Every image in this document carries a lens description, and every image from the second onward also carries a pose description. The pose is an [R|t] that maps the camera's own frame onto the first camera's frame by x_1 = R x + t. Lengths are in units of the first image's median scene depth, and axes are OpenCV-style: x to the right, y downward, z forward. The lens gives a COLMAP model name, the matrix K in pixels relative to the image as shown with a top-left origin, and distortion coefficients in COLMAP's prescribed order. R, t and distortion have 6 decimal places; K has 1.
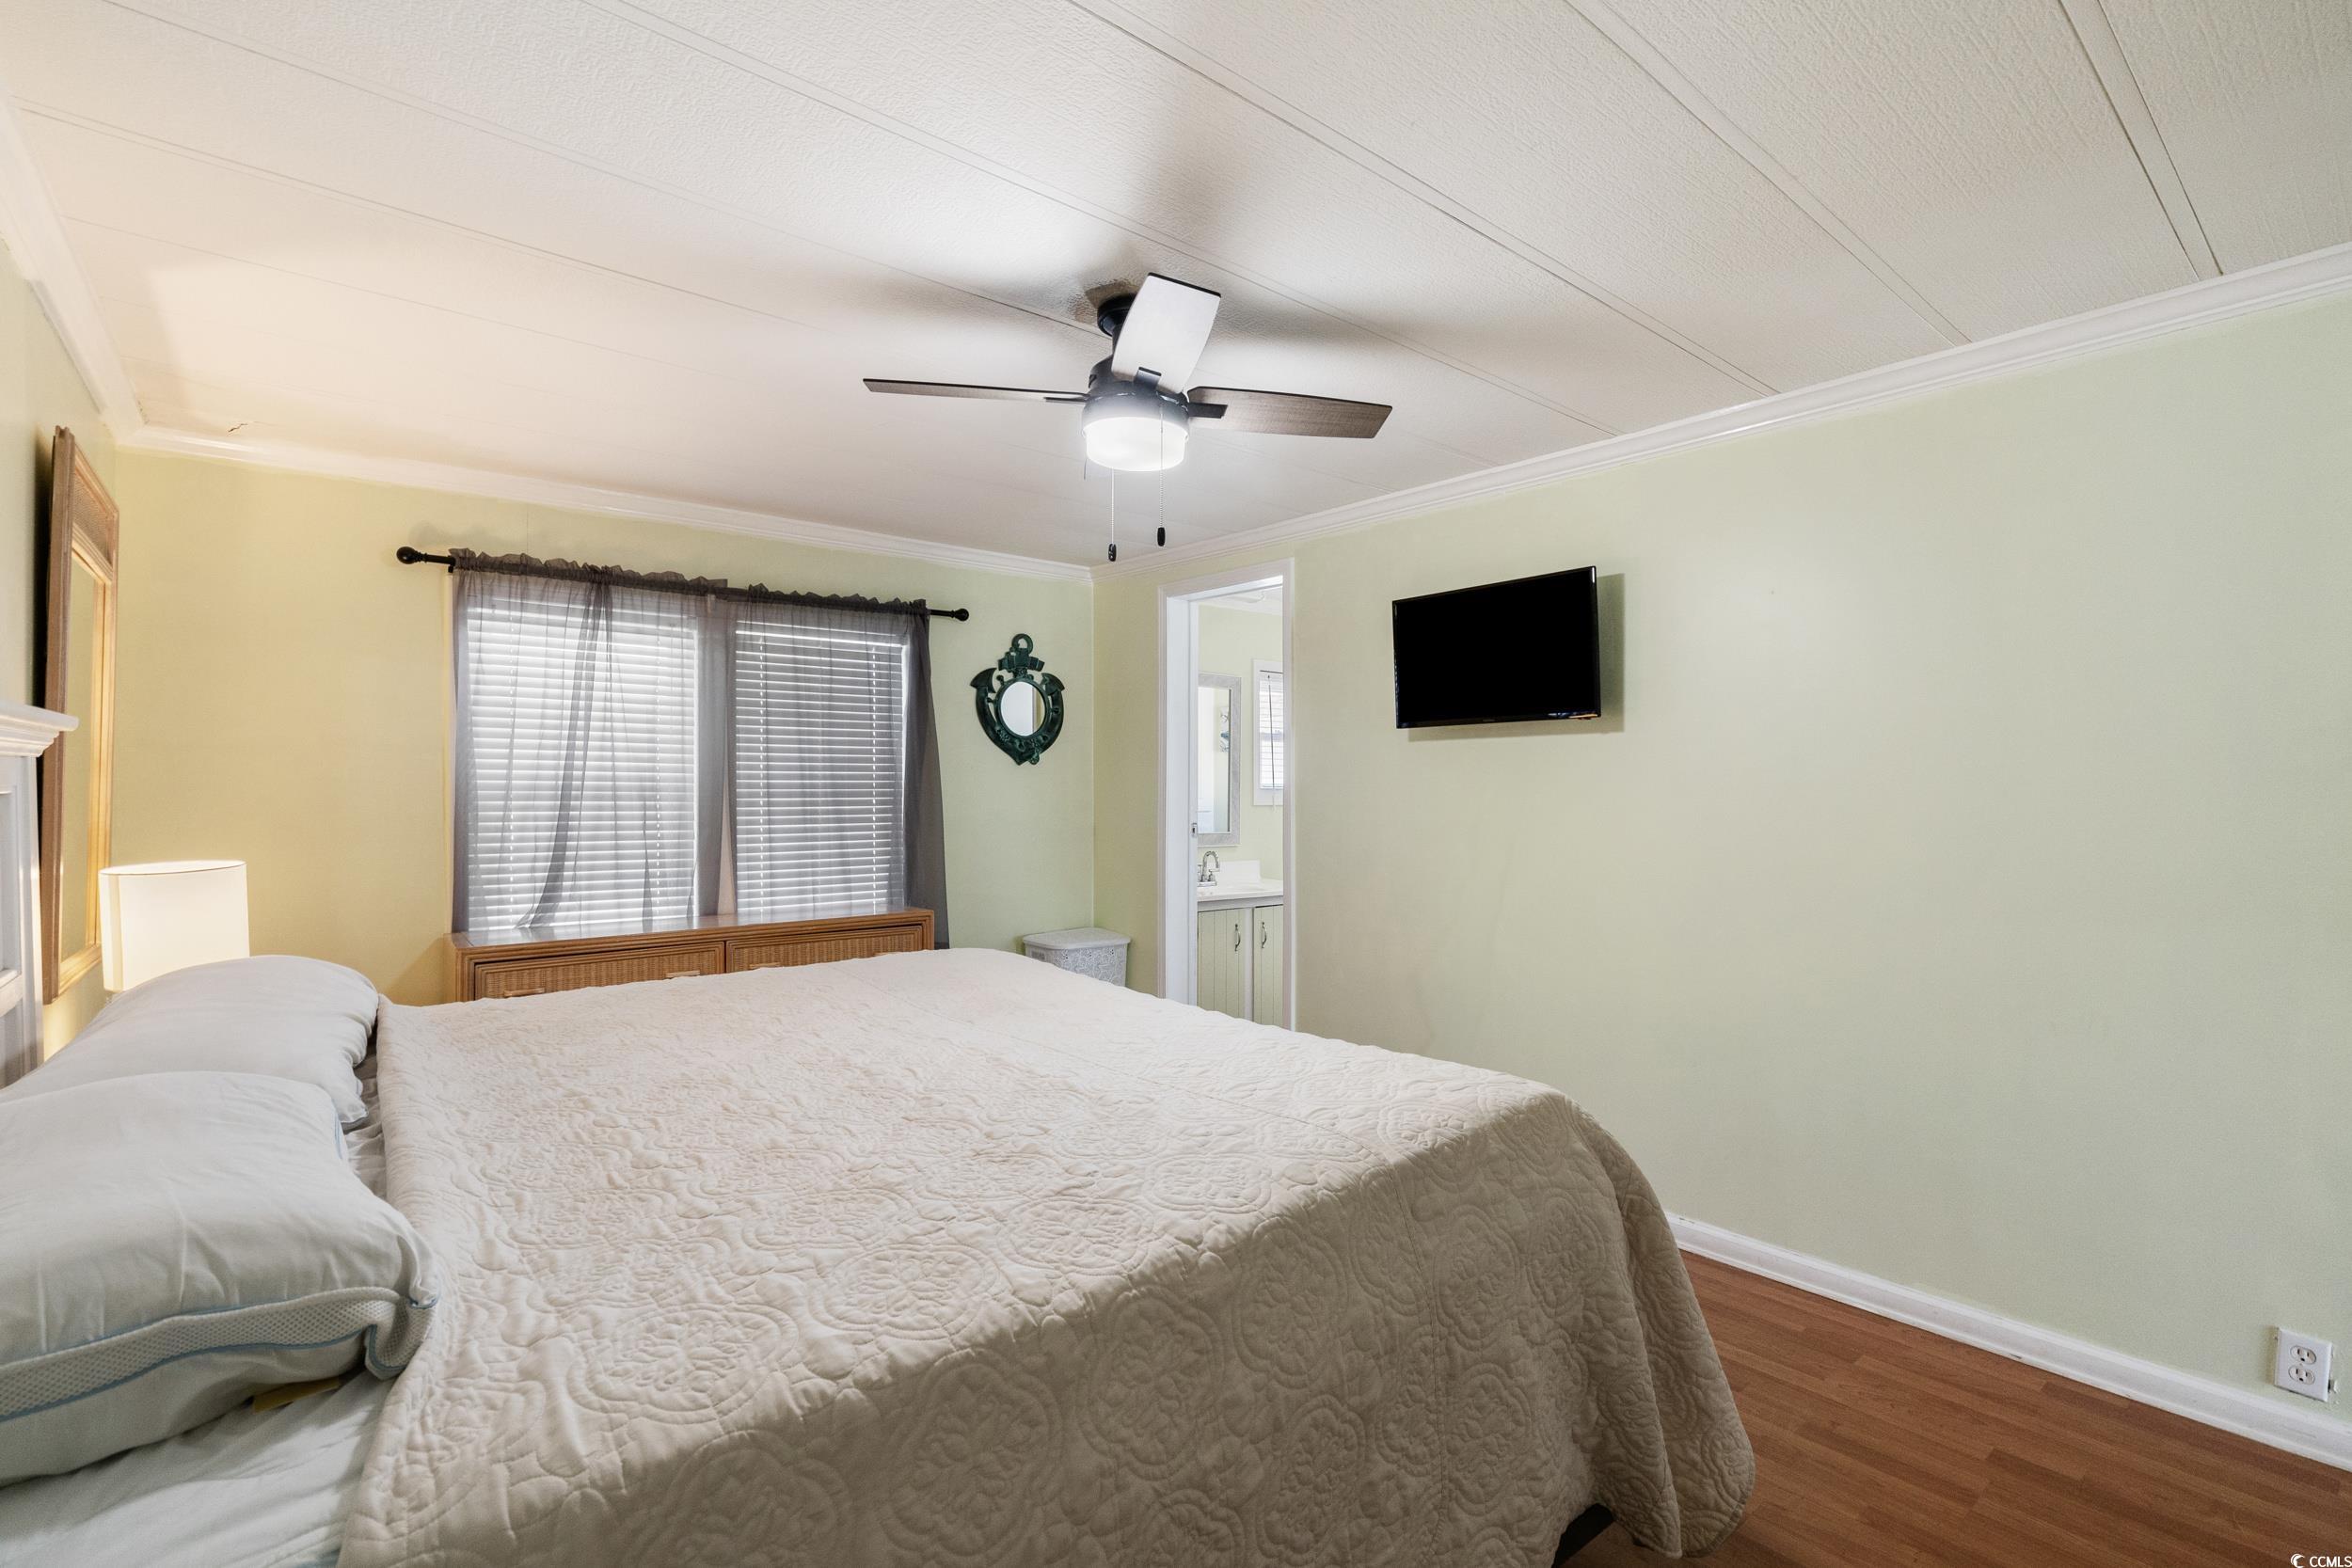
lens RADIAL K [[1057.8, 0, 1176.0], [0, 1057.8, 784.0], [0, 0, 1]] dist [-0.000366, -0.000202]
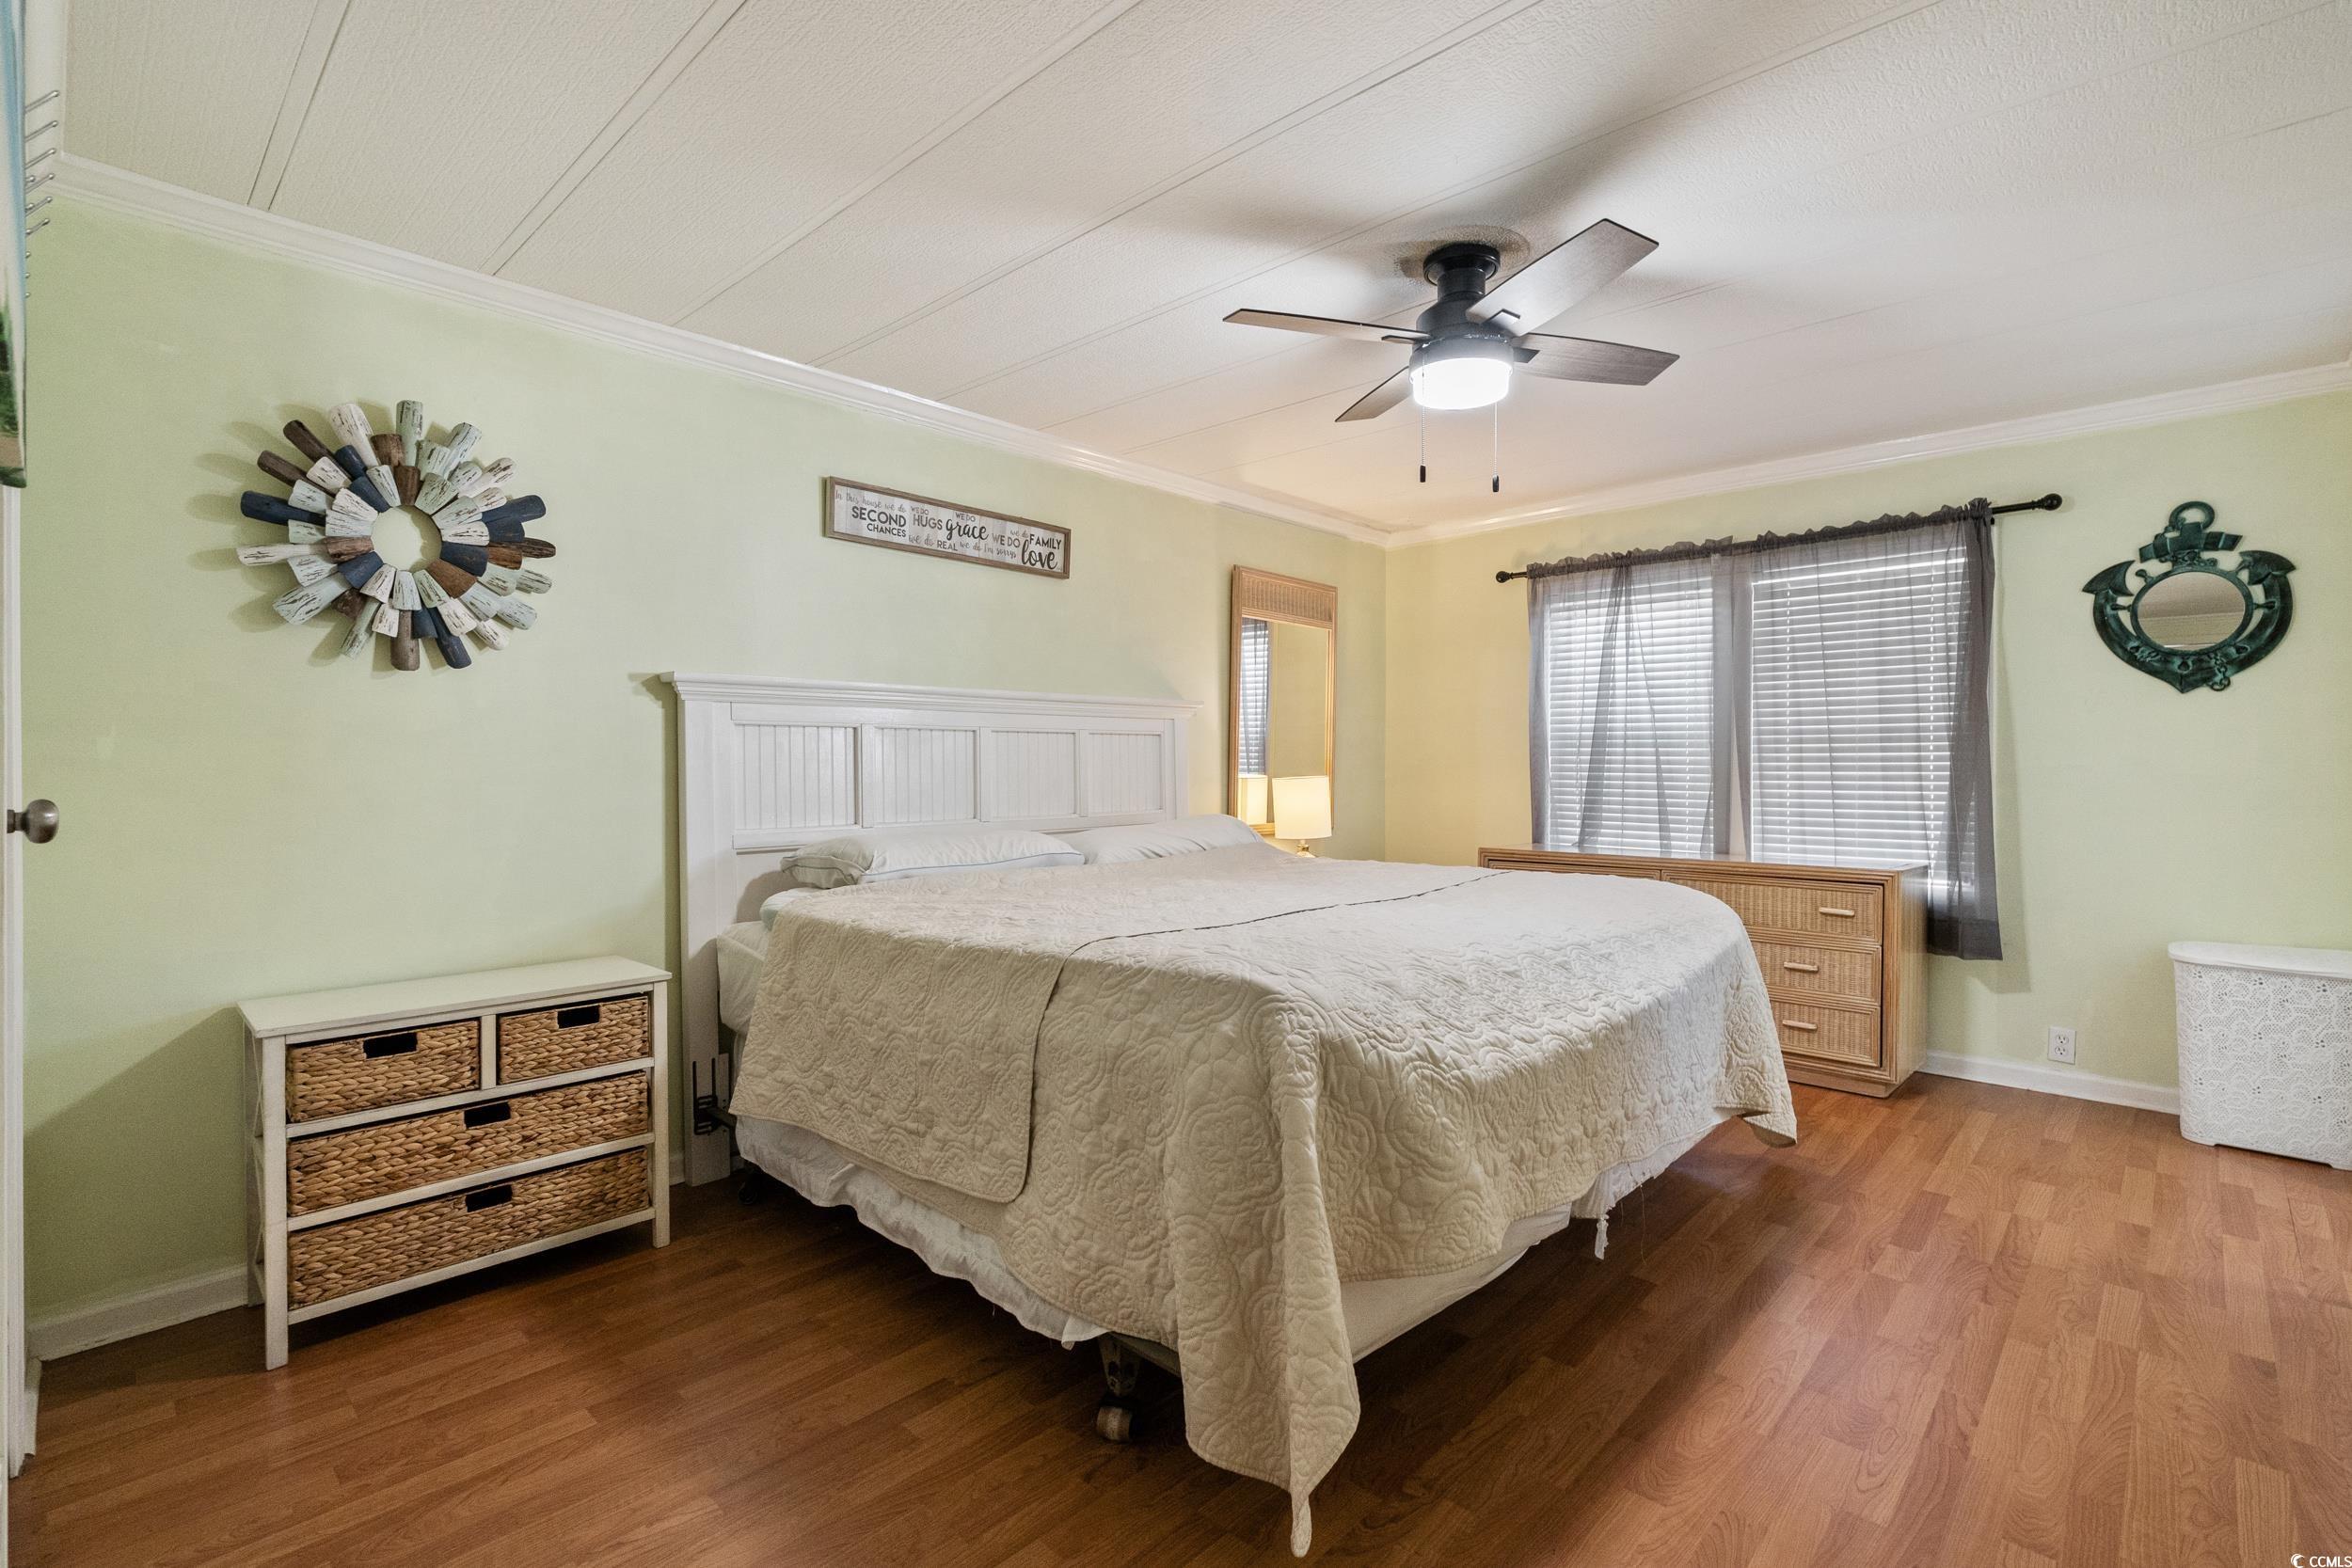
lens RADIAL K [[1057.8, 0, 1176.0], [0, 1057.8, 784.0], [0, 0, 1]] dist [-0.000366, -0.000202]
pose [[0.133333, 0.027382, -0.990693, 0.488182], [0.013754, 0.999471, 0.029476, 0.012814], [0.990976, -0.017556, 0.132886, 0.272768]]
